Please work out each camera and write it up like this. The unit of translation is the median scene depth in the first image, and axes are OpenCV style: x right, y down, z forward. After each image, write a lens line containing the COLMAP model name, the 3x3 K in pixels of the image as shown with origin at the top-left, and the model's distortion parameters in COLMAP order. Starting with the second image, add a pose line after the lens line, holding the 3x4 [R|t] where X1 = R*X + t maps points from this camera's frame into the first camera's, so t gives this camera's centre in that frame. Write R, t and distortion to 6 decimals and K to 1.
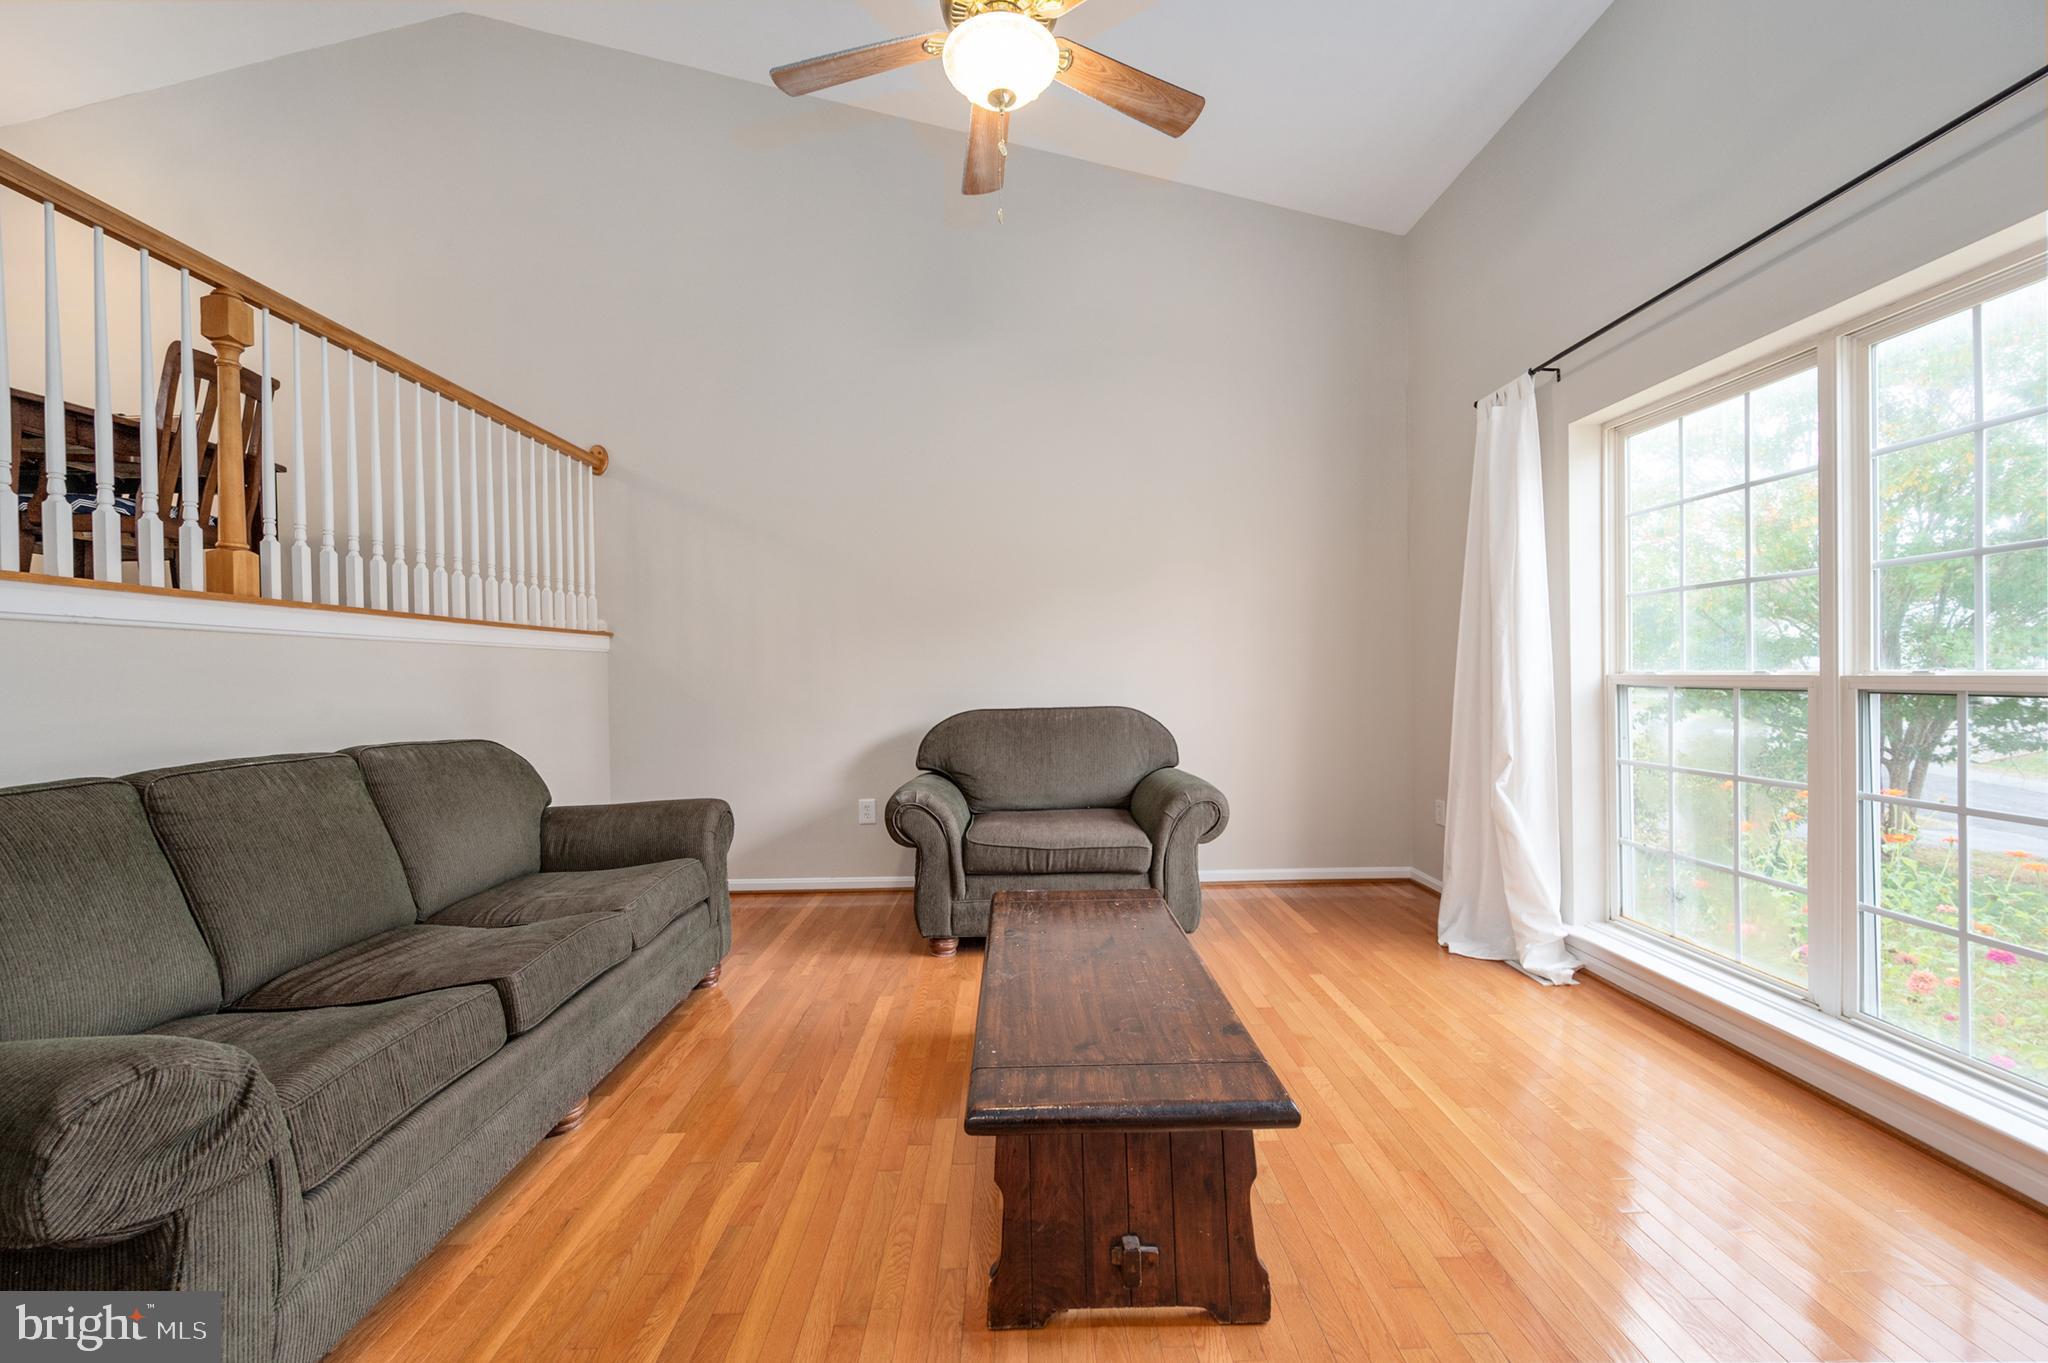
lens RADIAL K [[832.9, 0, 1051.4], [0, 832.9, 682.4], [0, 0, 1]] dist [0.002260, -0.000233]
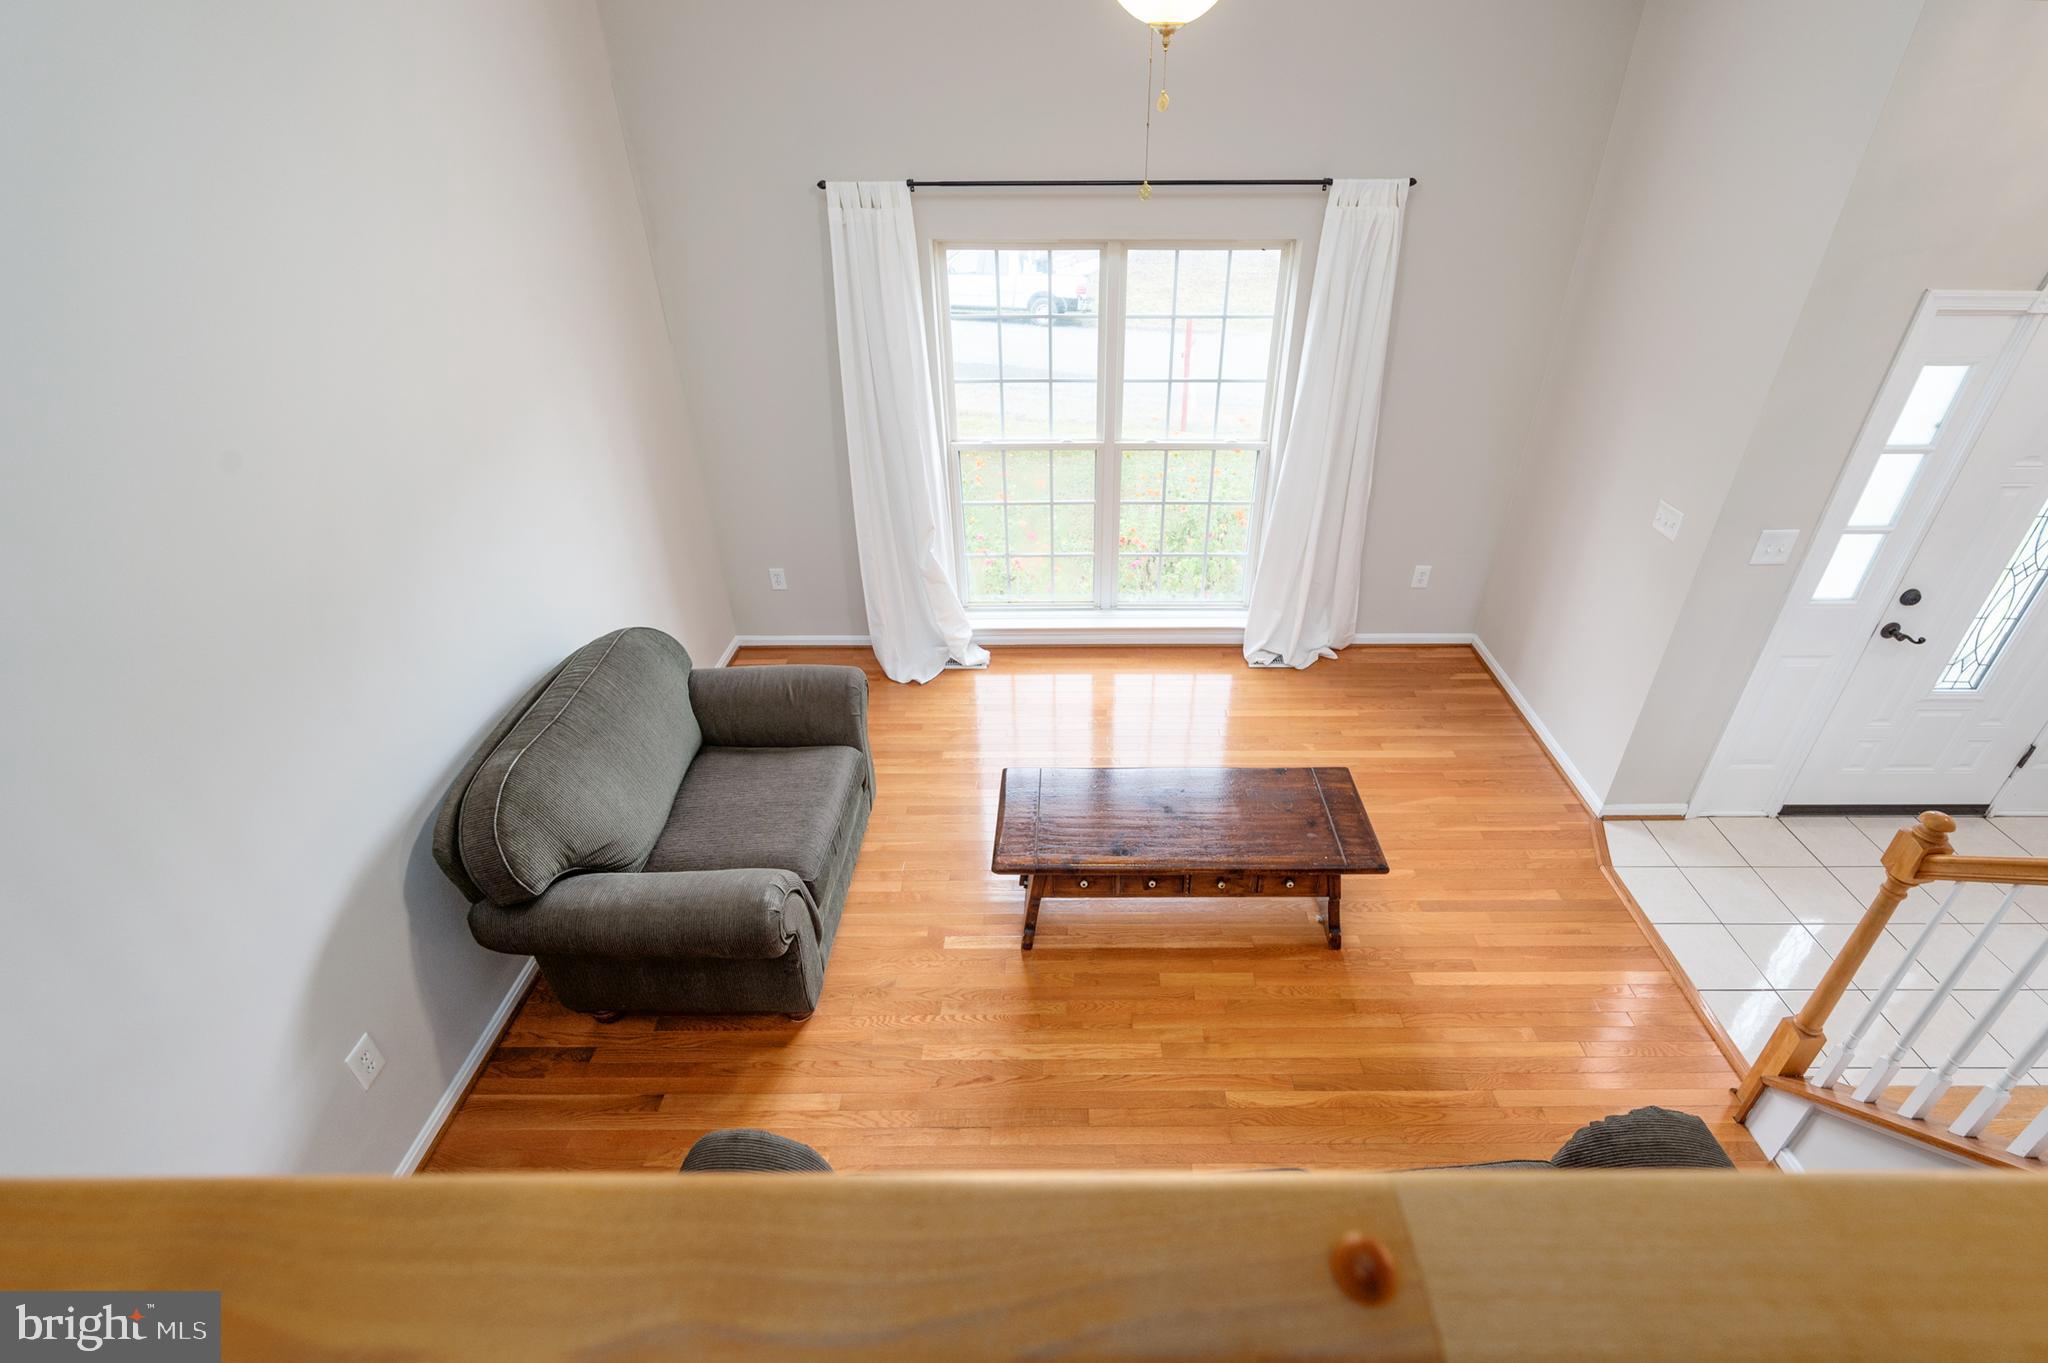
lens RADIAL K [[912.8, 0, 1107.5], [0, 912.8, 681.7], [0, 0, 1]] dist [0.009732, -0.001087]
pose [[-0.007642, -0.522975, 0.852314, -0.748076], [-0.013566, 0.852314, 0.522854, -0.433905], [-0.999879, -0.007567, -0.013608, 0.733441]]
